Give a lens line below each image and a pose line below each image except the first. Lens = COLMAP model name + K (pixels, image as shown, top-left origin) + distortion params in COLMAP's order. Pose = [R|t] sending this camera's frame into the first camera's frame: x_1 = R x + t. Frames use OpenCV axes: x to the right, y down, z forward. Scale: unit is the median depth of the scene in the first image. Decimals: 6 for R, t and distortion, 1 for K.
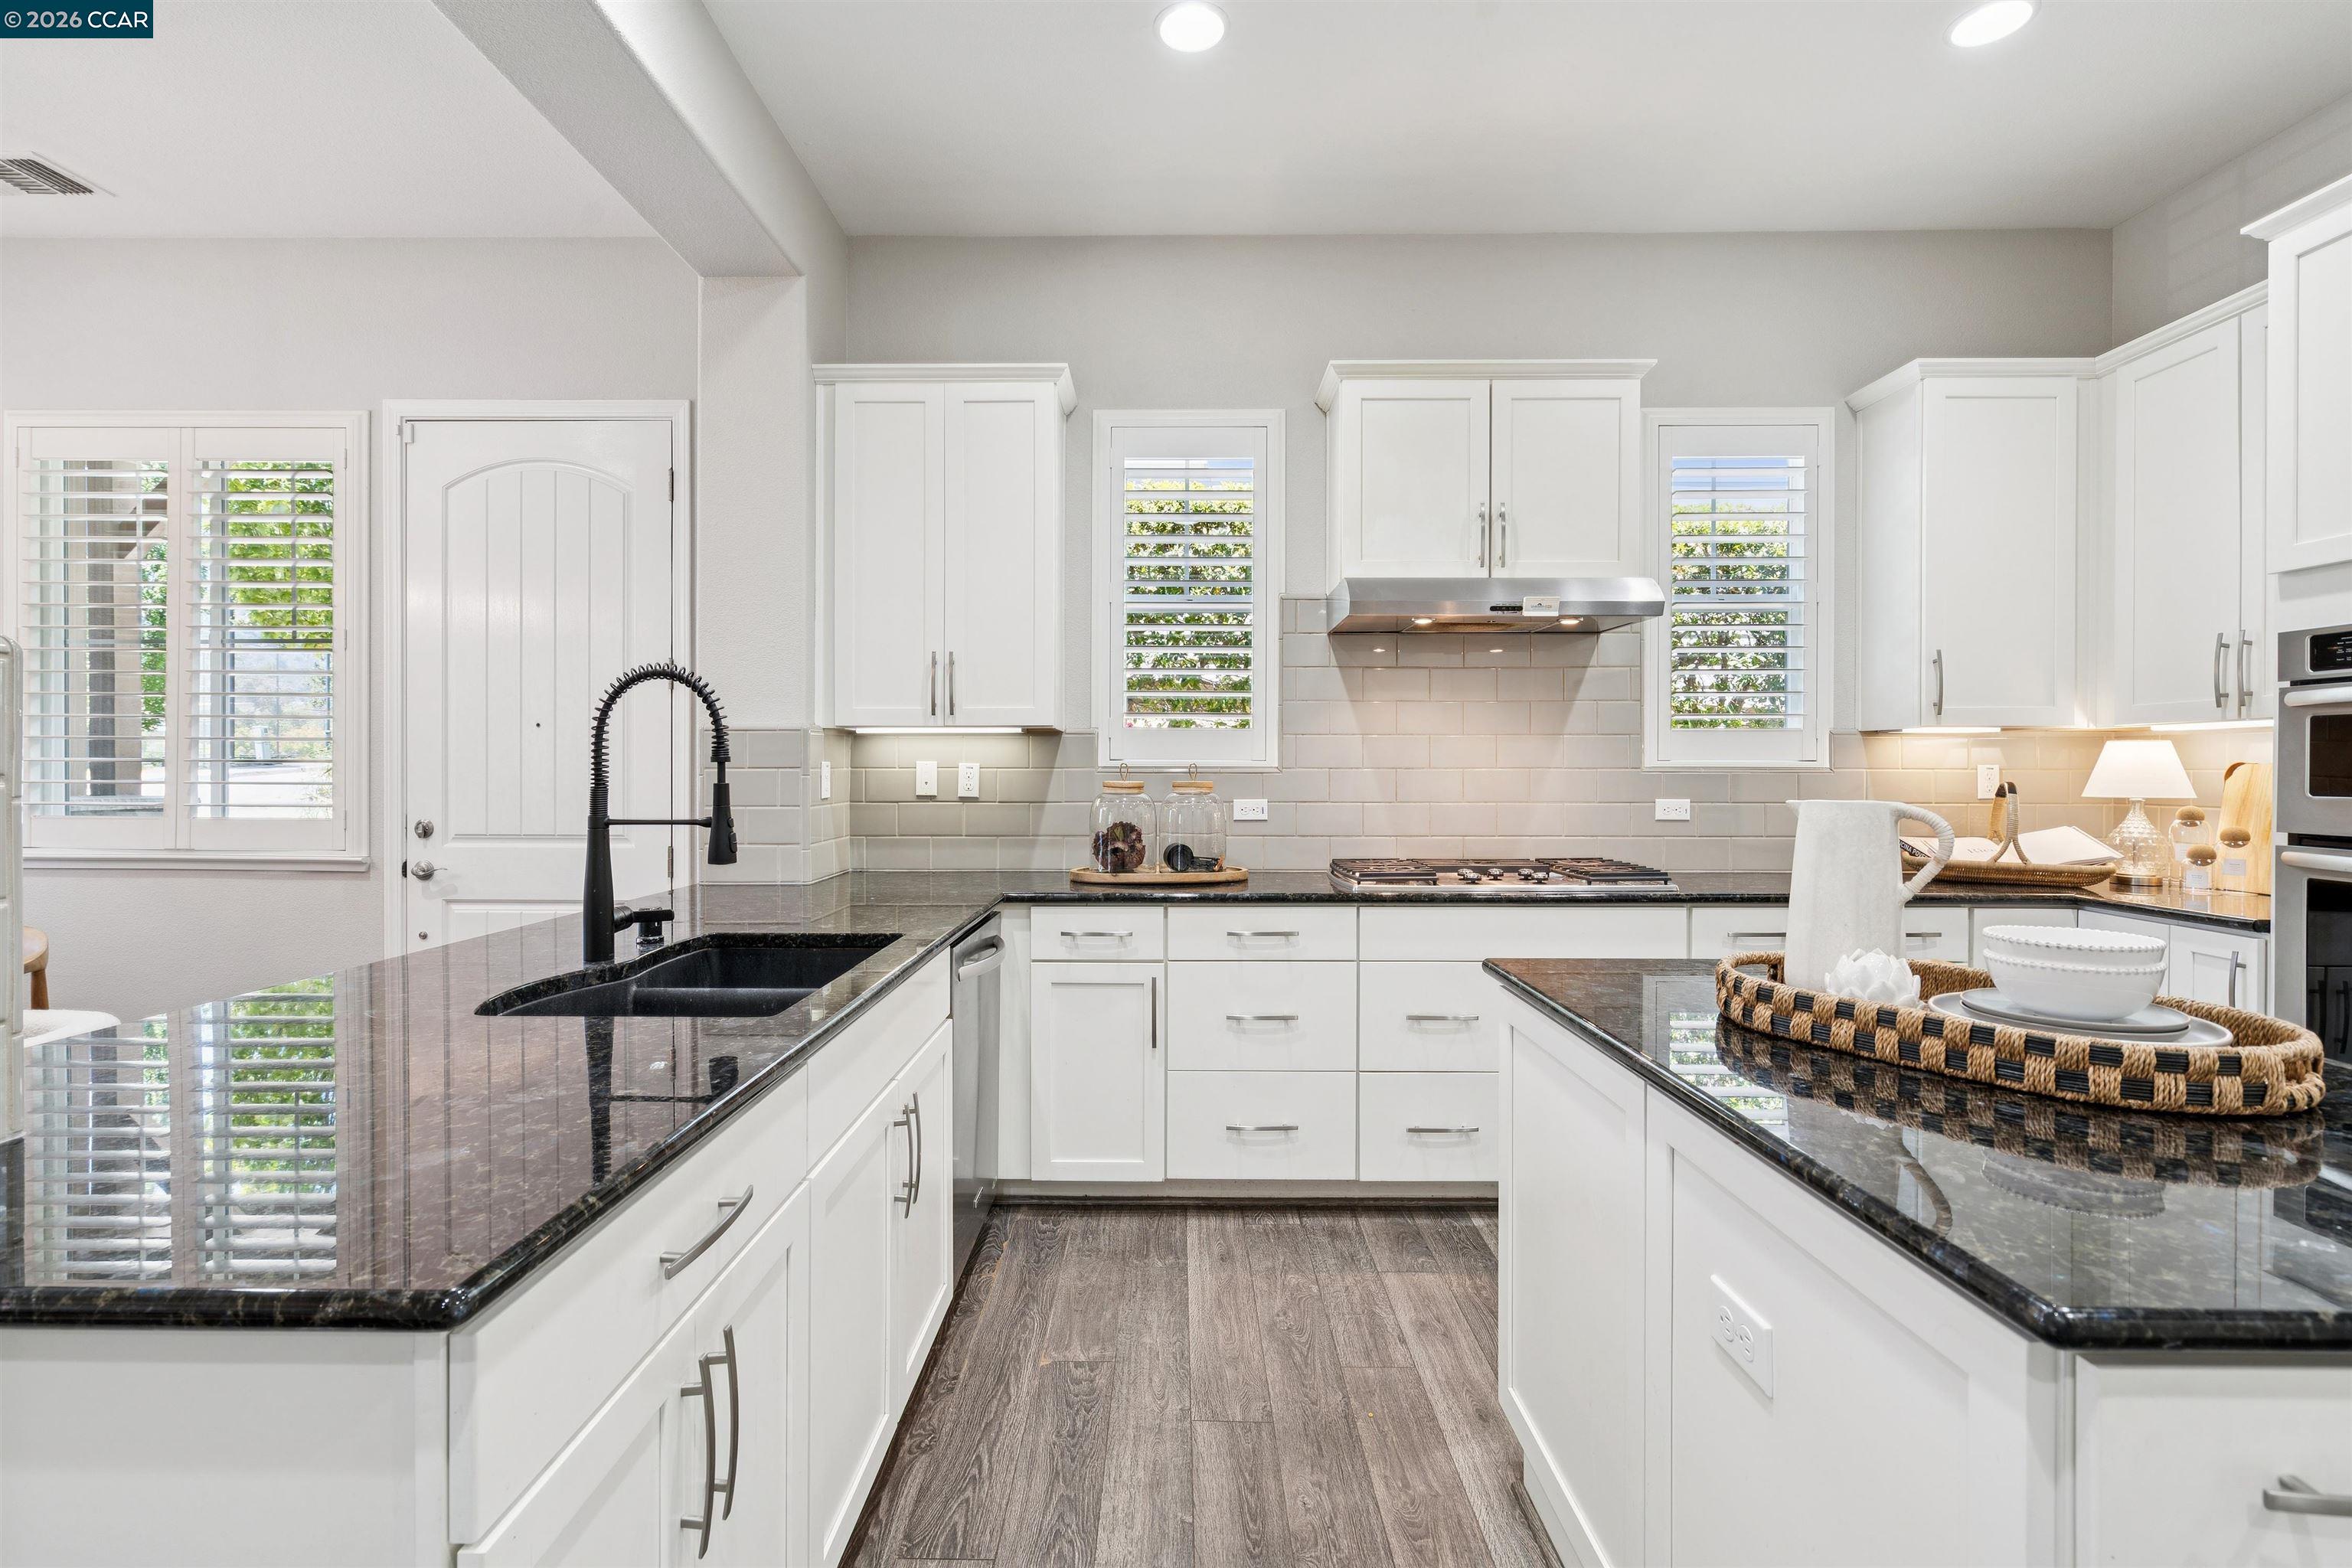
lens RADIAL K [[1081.0, 0, 1179.9], [0, 1081.0, 770.5], [0, 0, 1]] dist [-0.006266, 0.002573]
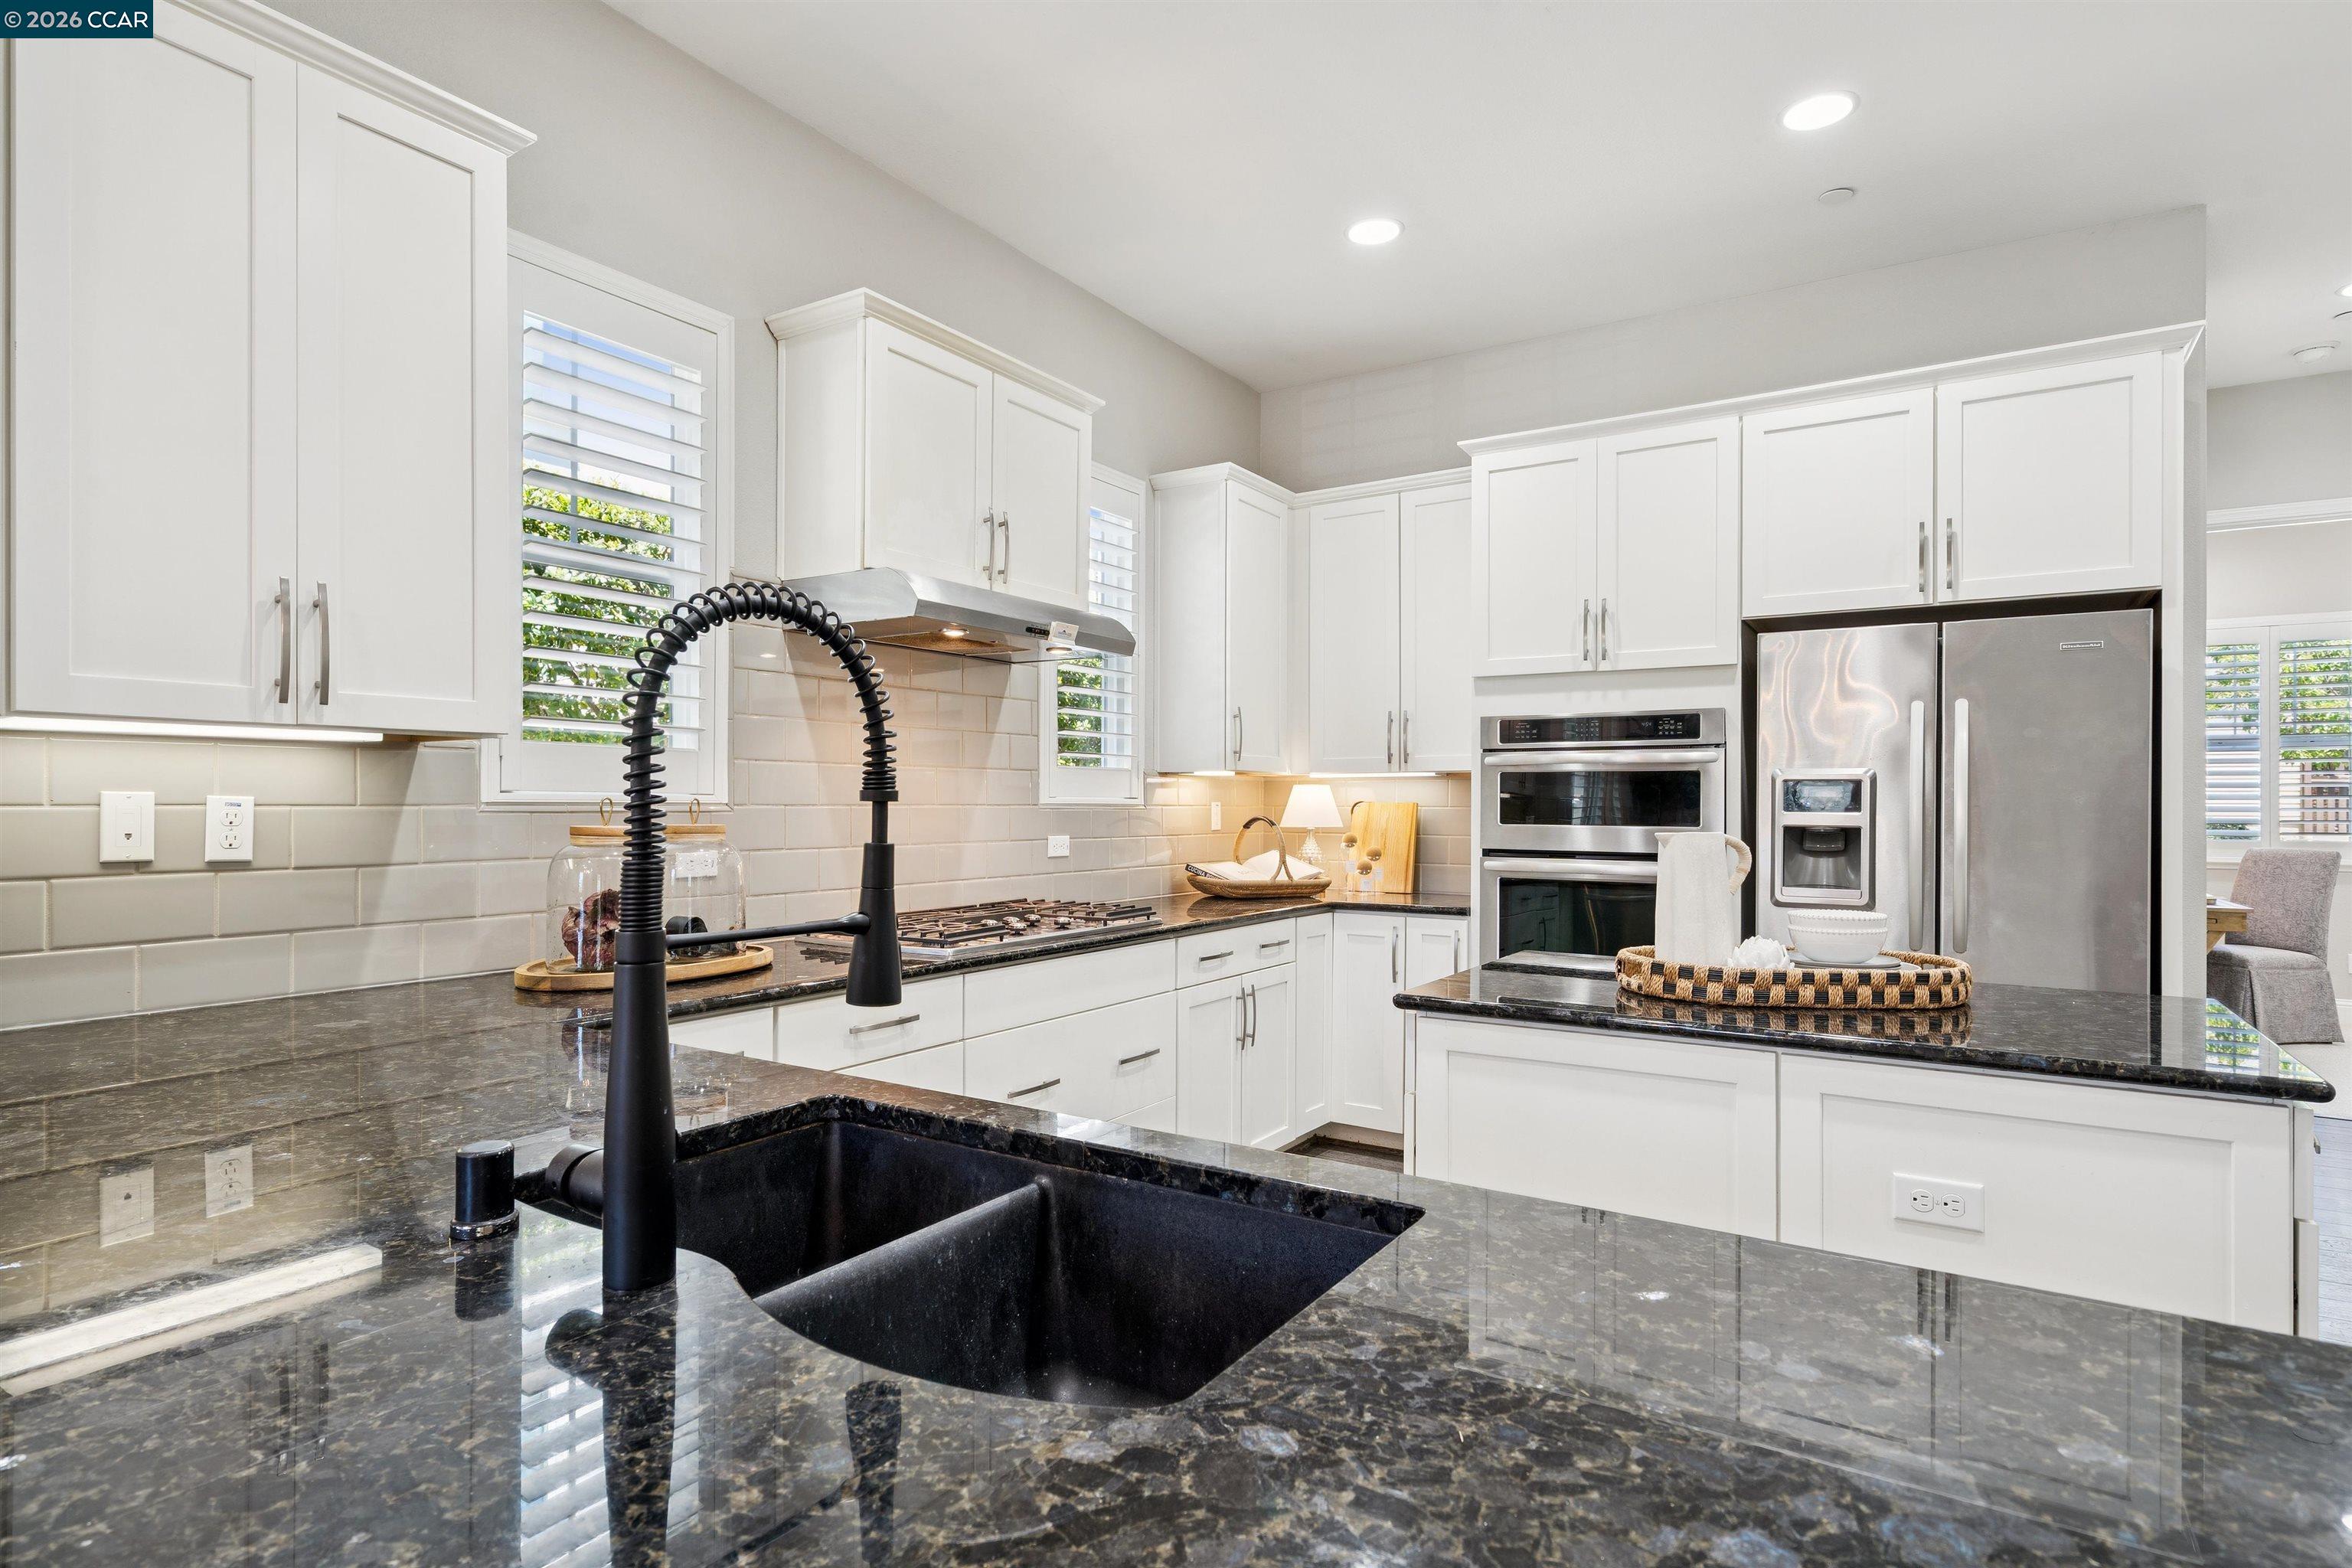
lens RADIAL K [[1233.3, 0, 1172.8], [0, 1233.3, 798.2], [0, 0, 1]] dist [-0.002580, 0.001385]
pose [[0.527611, 0.004240, 0.849476, -0.508213], [-0.001175, 0.999990, -0.004261, -0.004080], [-0.849486, 0.001250, 0.527610, 0.334591]]
